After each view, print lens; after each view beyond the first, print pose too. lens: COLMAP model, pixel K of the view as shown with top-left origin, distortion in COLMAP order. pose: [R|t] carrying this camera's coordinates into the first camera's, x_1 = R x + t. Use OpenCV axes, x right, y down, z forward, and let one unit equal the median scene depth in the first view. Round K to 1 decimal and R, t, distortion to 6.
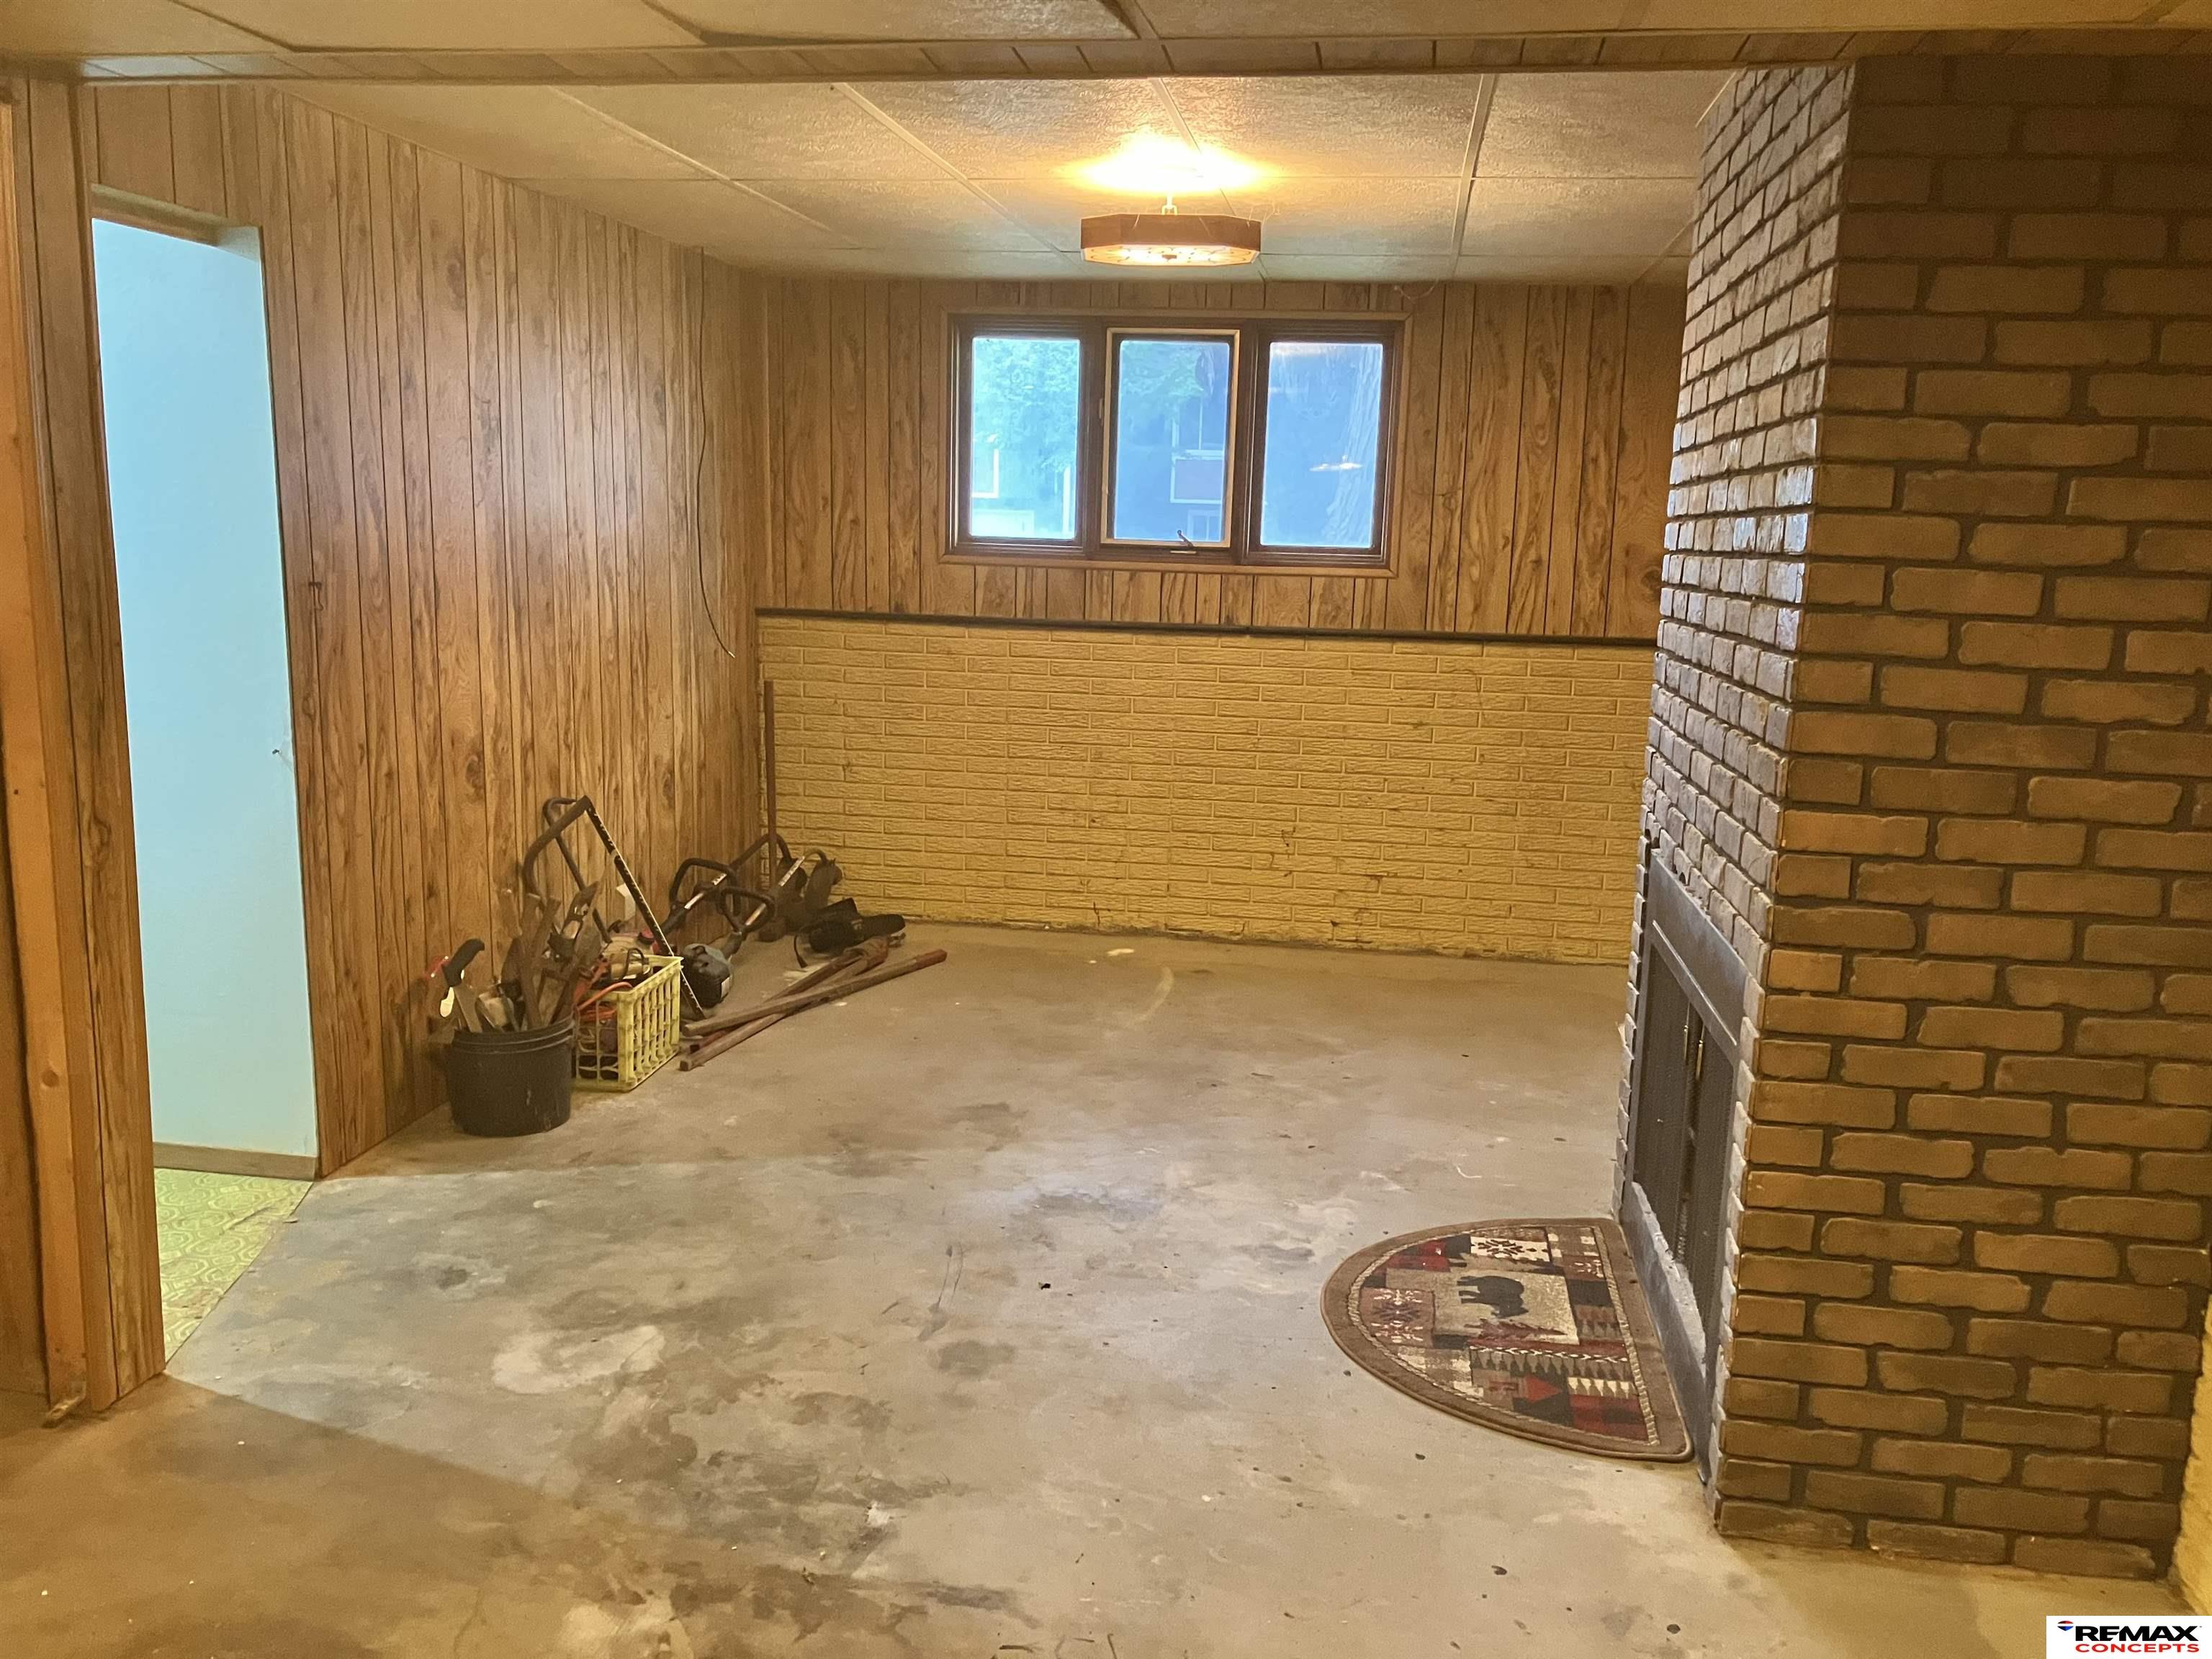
lens RADIAL K [[1802.6, 0, 1107.3], [0, 1802.6, 834.4], [0, 0, 1]] dist [0.003638, 0.006035]
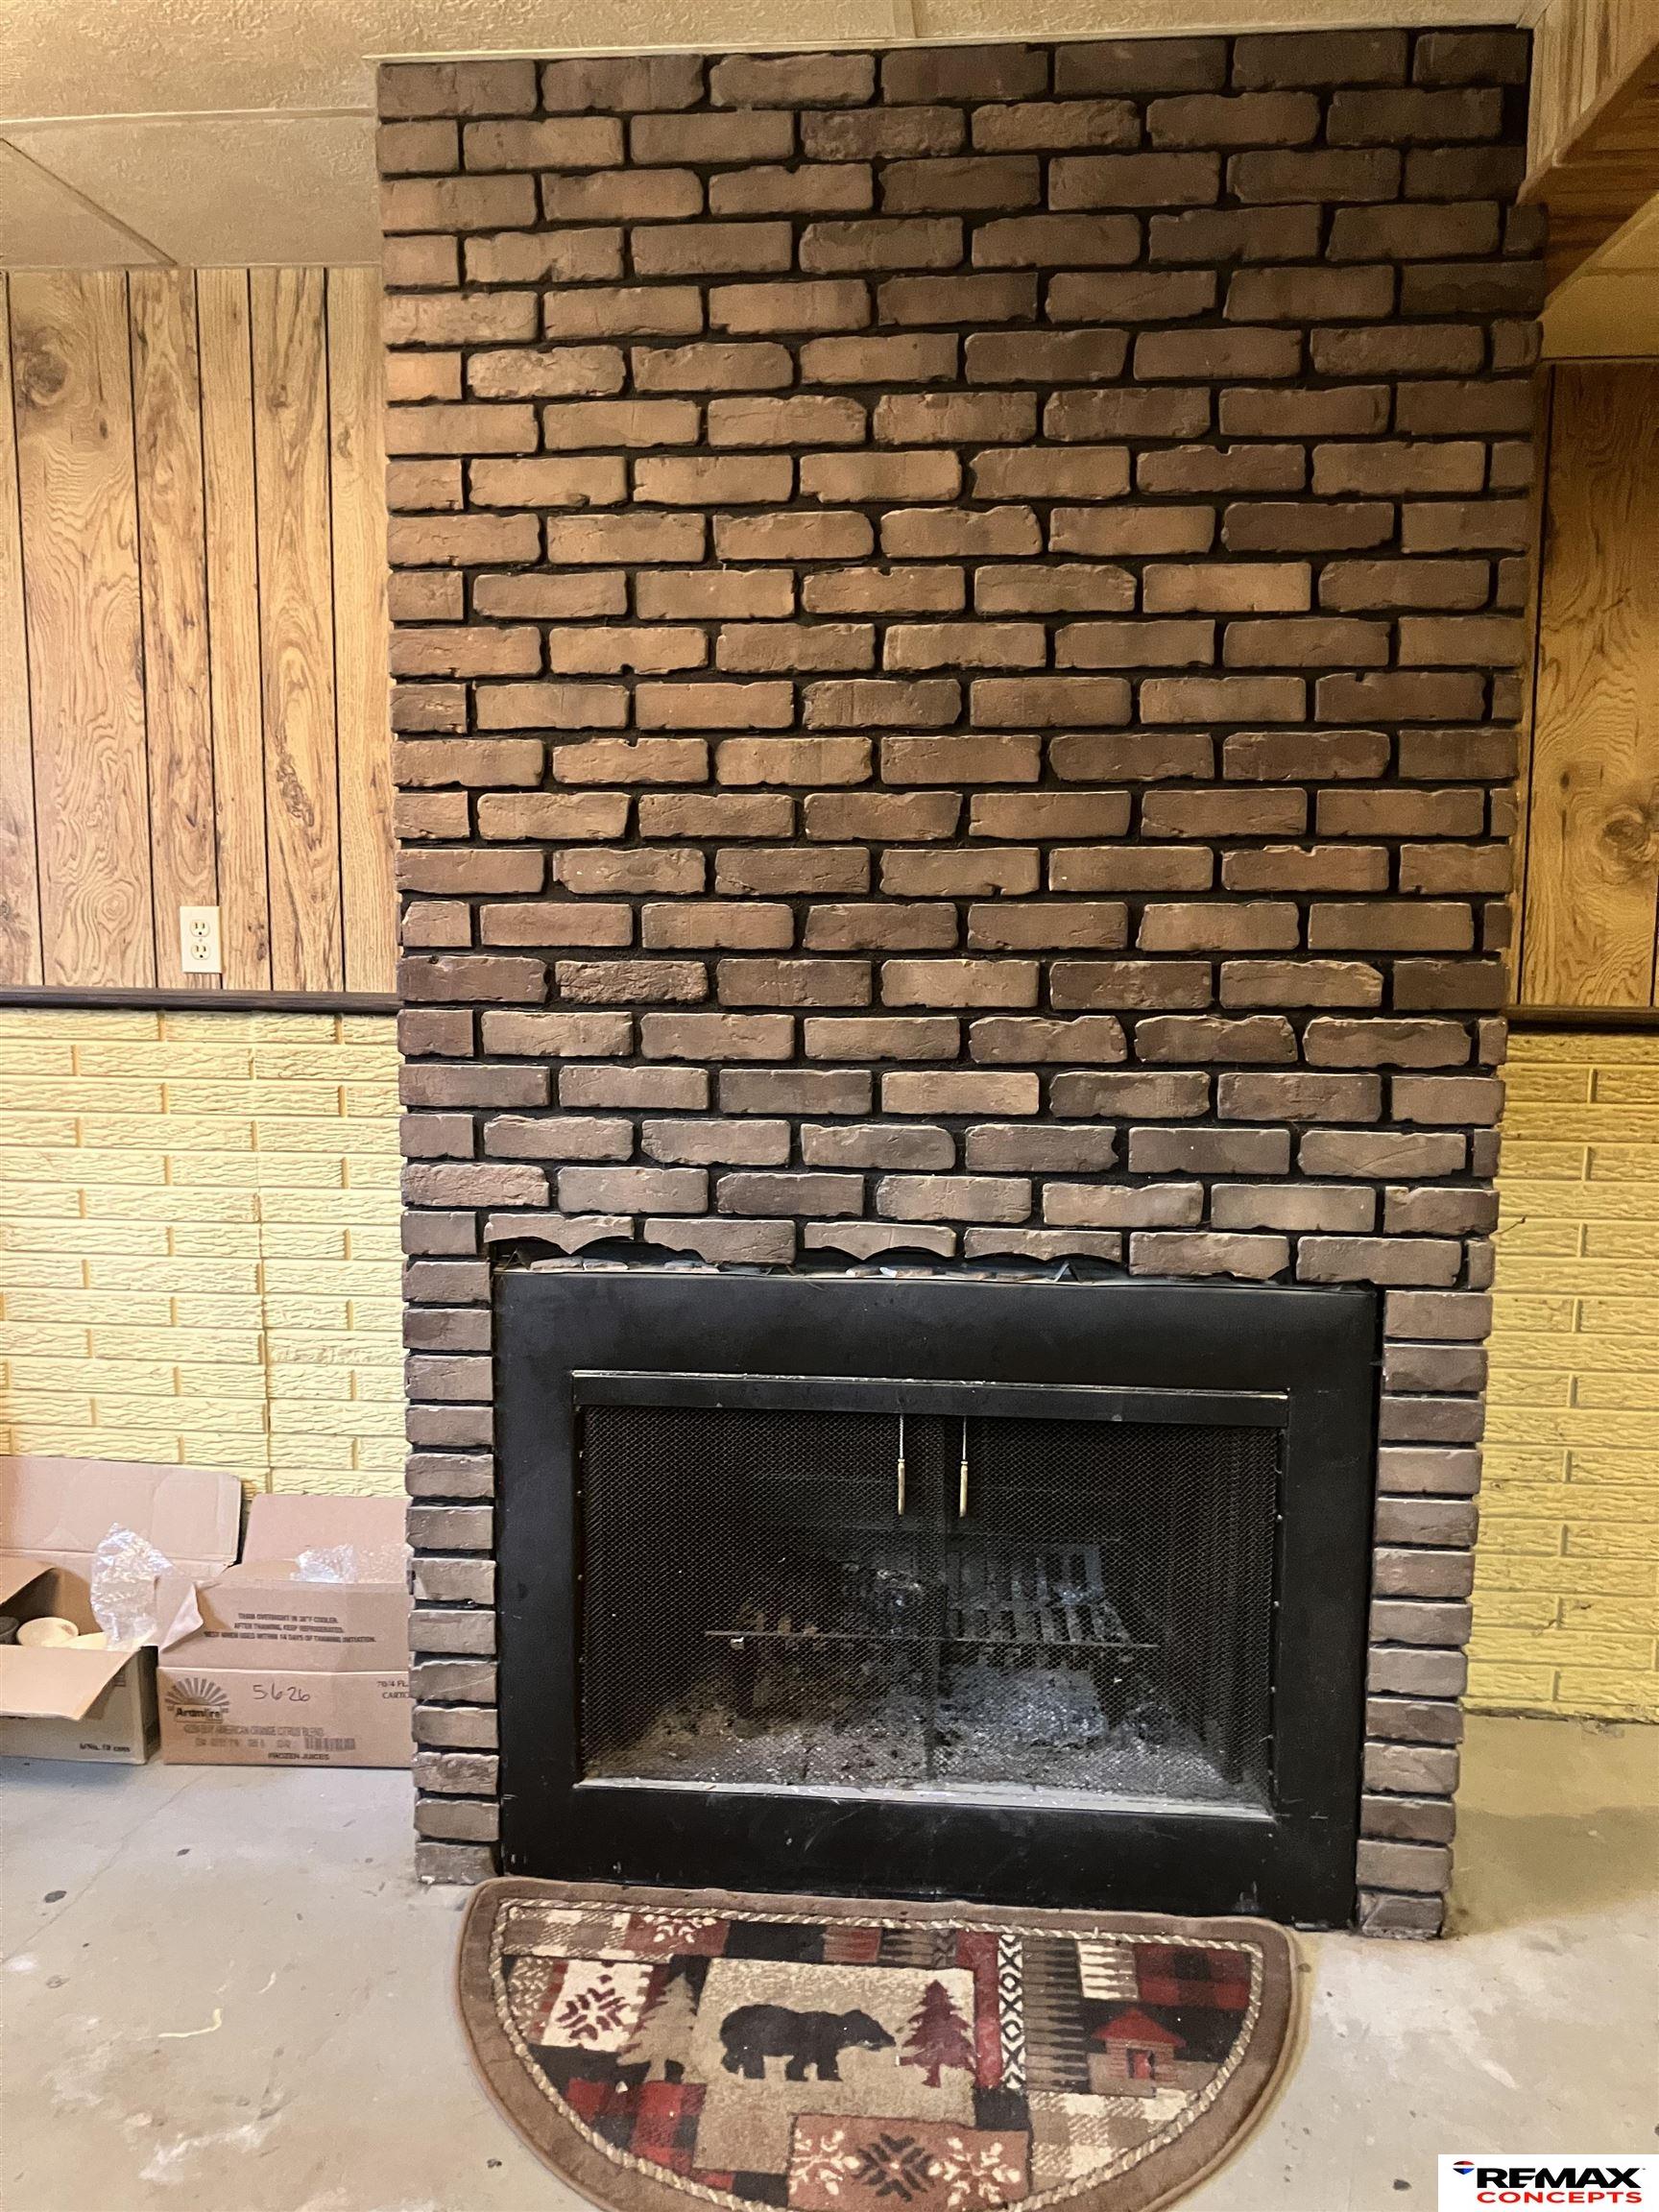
lens RADIAL K [[1802.6, 0, 828.0], [0, 1802.6, 1102.2], [0, 0, 1]] dist [0.003638, 0.006035]
pose [[-0.061462, -0.173889, 0.982845, -0.323941], [0.161527, 0.969994, 0.181717, -0.154477], [-0.984952, 0.169925, -0.031530, 0.981986]]
